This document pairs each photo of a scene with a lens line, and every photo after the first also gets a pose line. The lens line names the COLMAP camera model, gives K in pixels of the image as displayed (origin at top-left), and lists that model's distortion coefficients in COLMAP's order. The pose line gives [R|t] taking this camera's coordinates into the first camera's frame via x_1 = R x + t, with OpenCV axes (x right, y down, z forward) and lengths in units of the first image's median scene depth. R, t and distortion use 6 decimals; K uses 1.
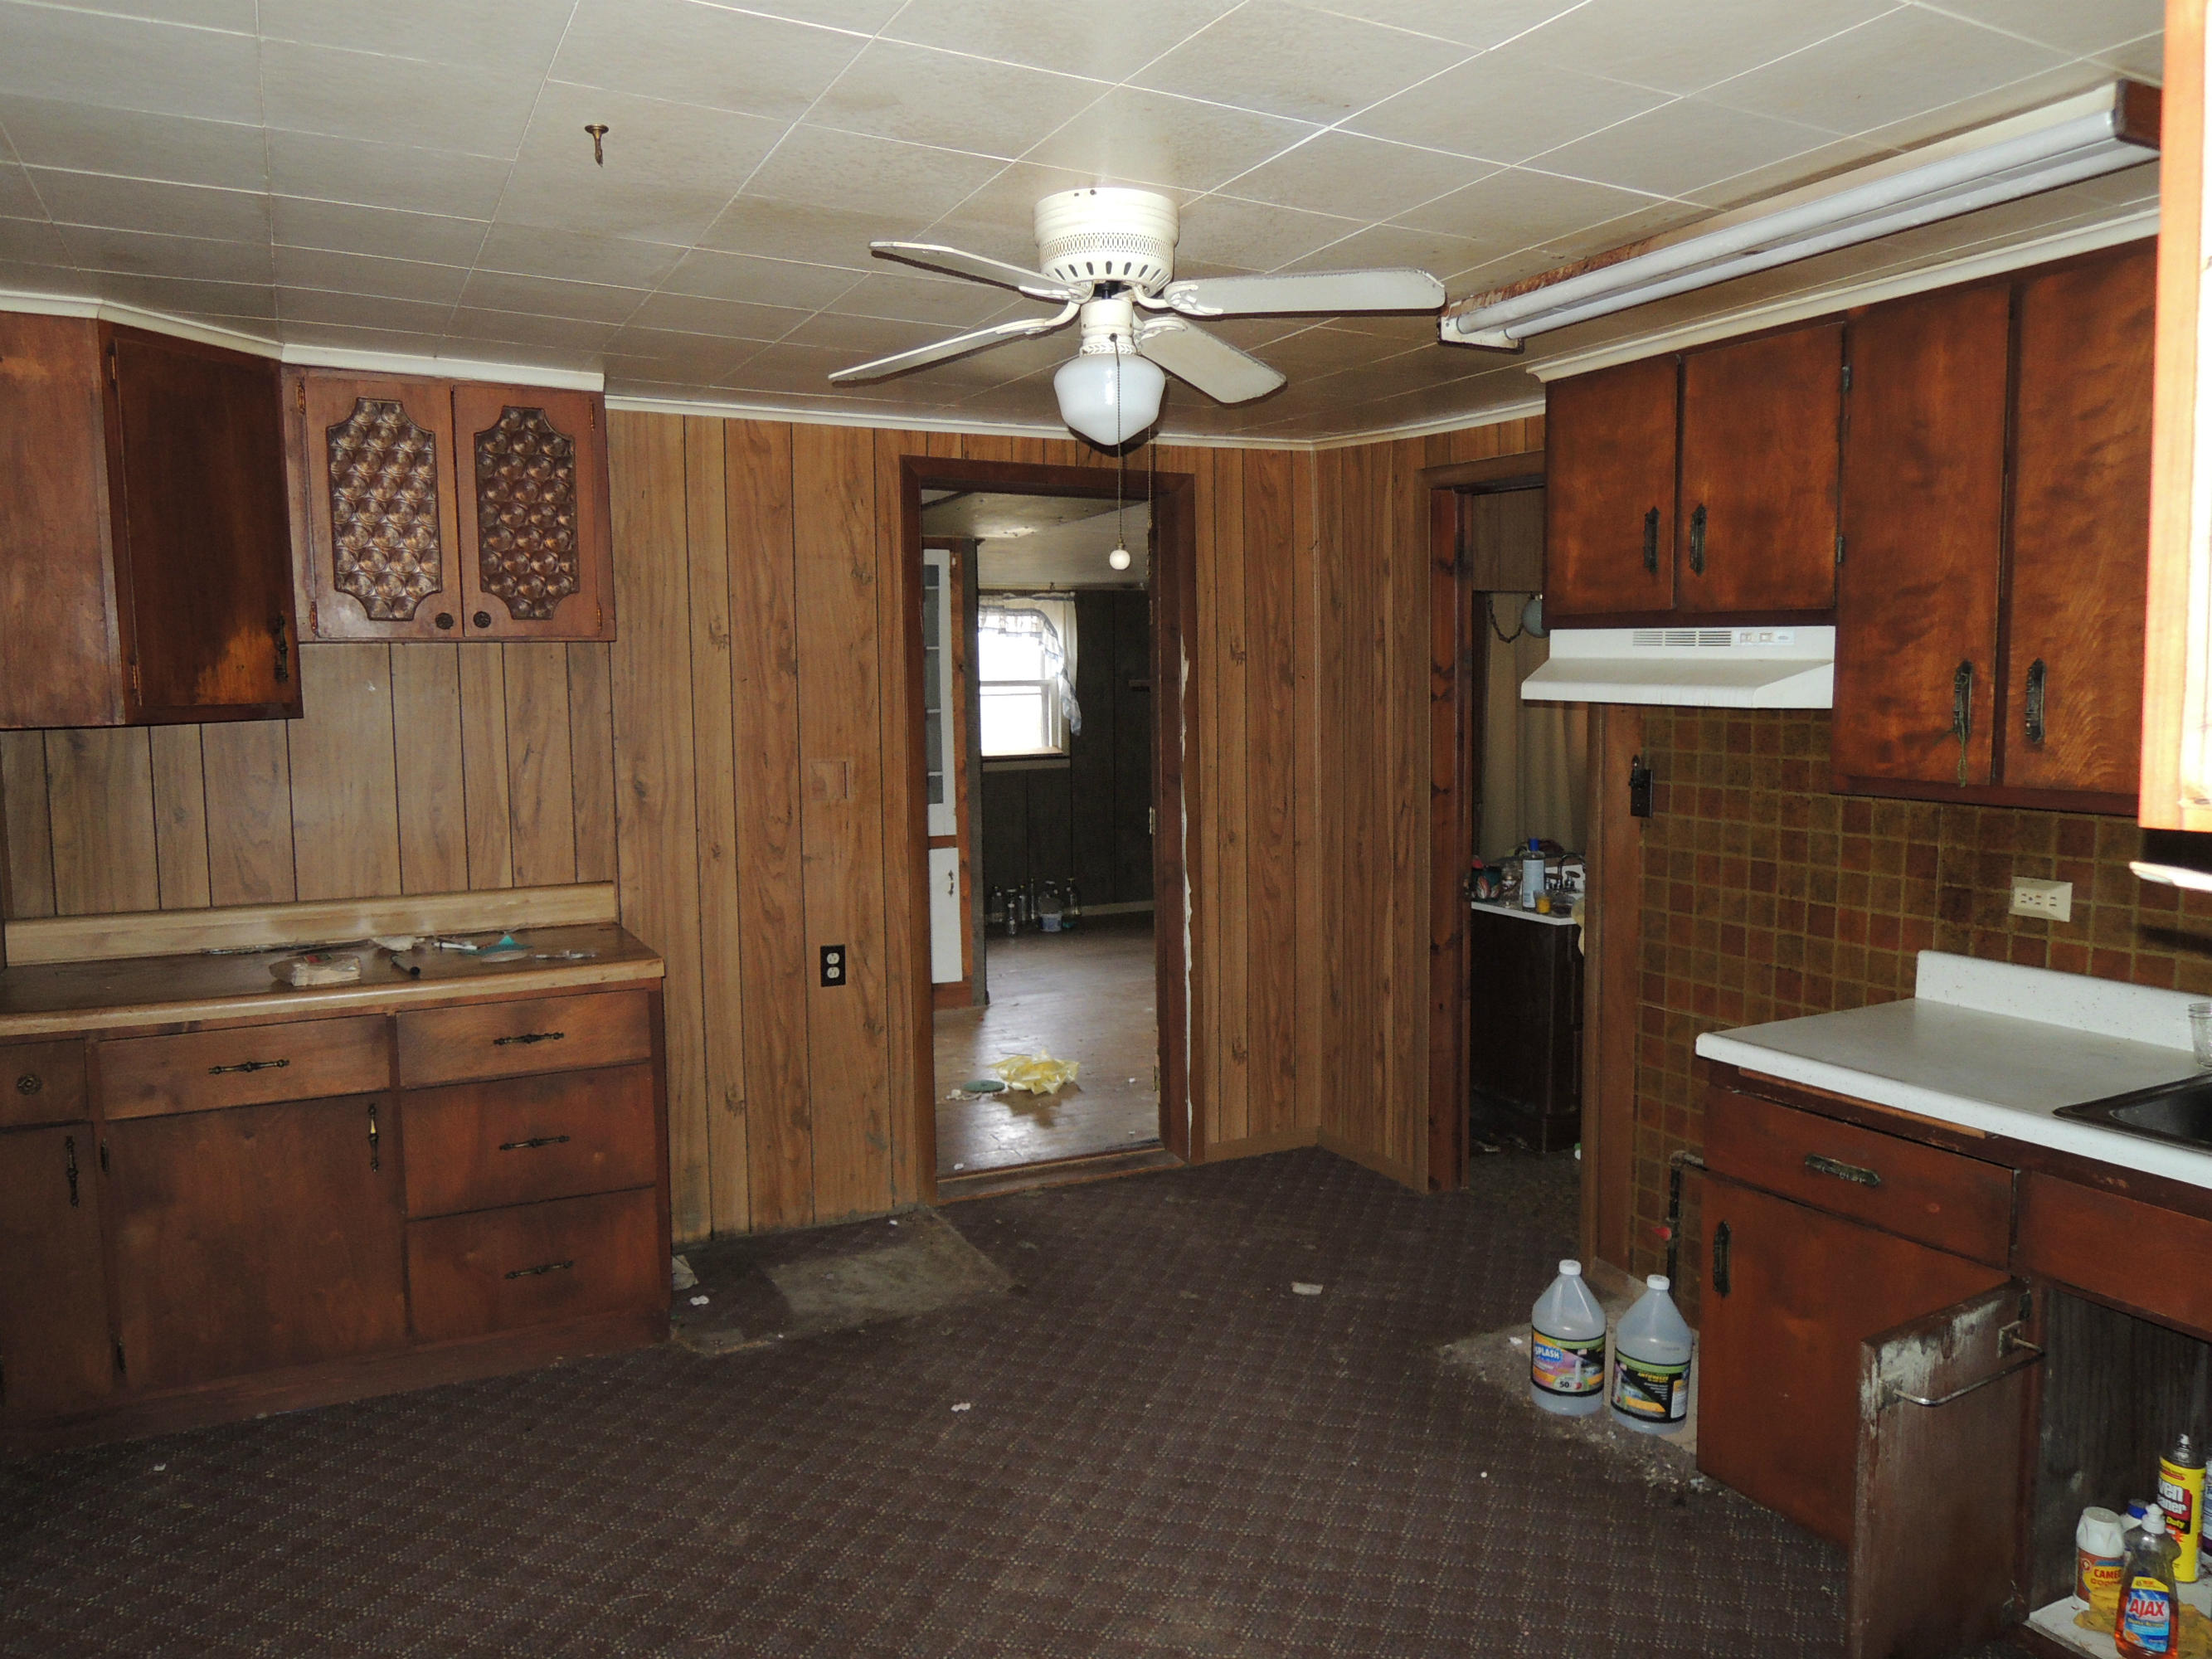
lens RADIAL K [[1566.2, 0, 1119.6], [0, 1566.2, 829.2], [0, 0, 1]] dist [-0.029657, -0.005084]
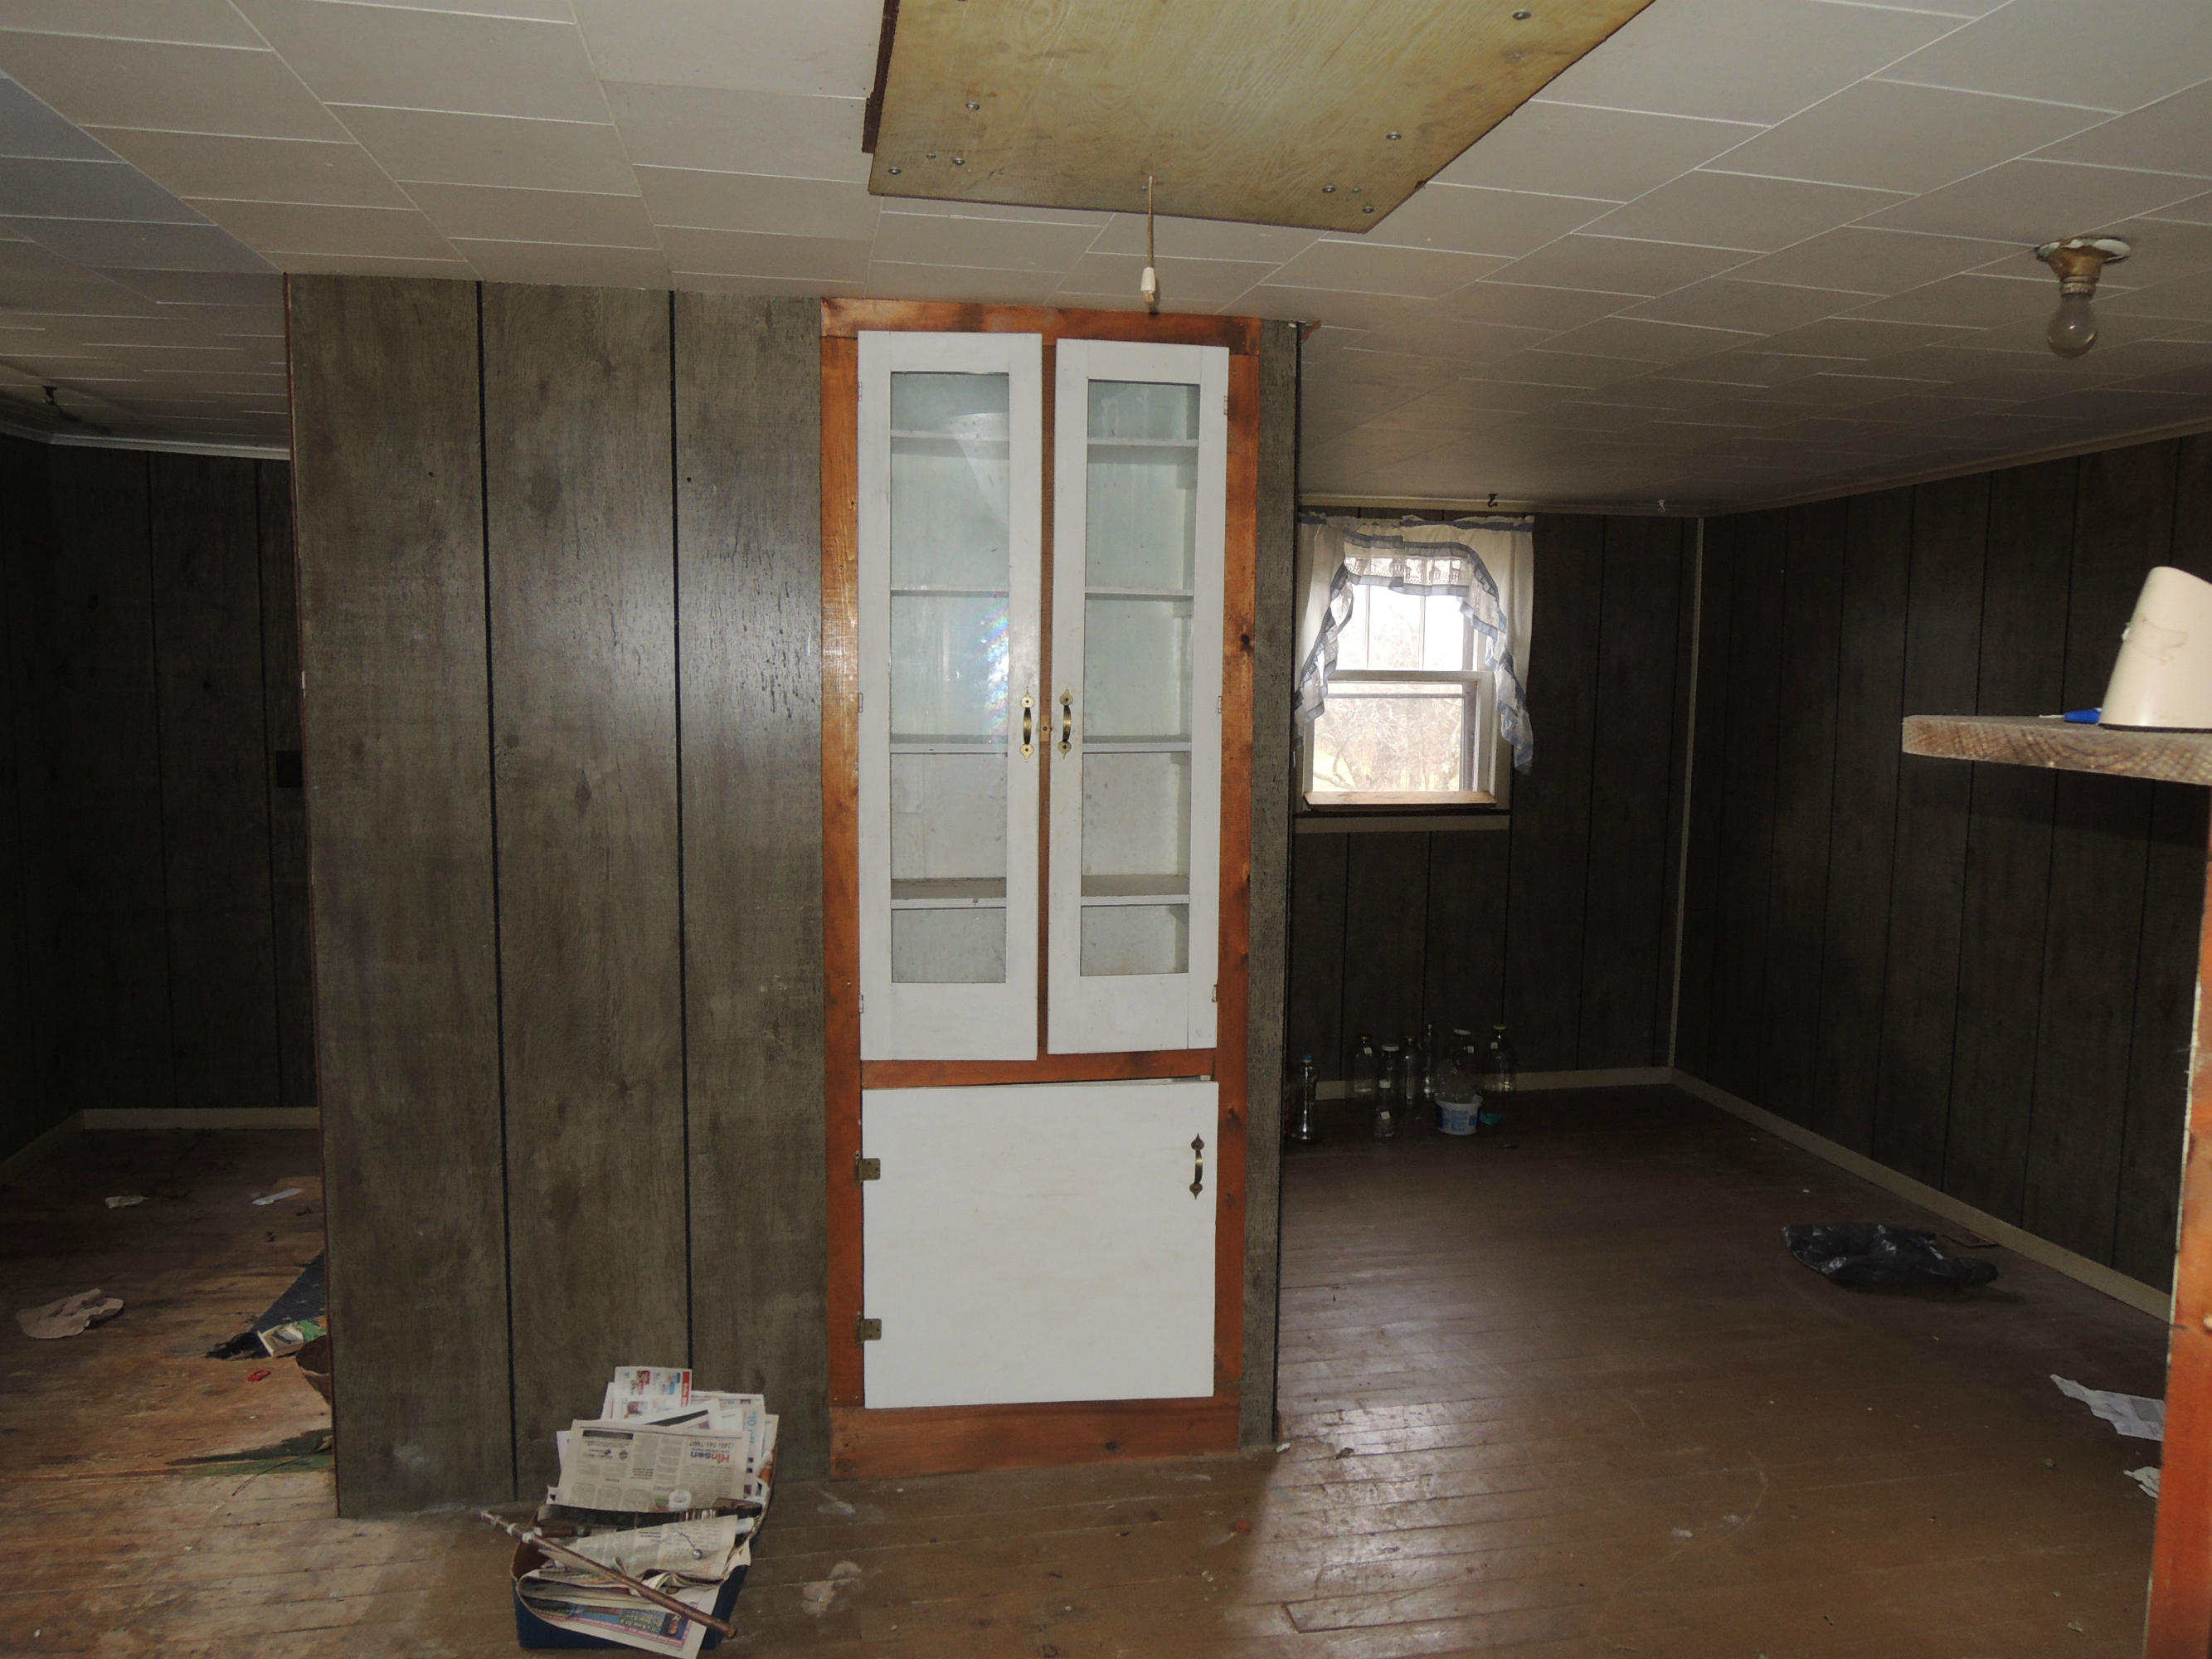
lens RADIAL K [[1566.2, 0, 1119.6], [0, 1566.2, 829.2], [0, 0, 1]] dist [-0.029657, -0.005084]
pose [[0.961623, 0.051547, -0.269490, -0.015084], [-0.048792, 0.998666, 0.016916, -0.043168], [0.270002, -0.003118, 0.962855, 0.433720]]
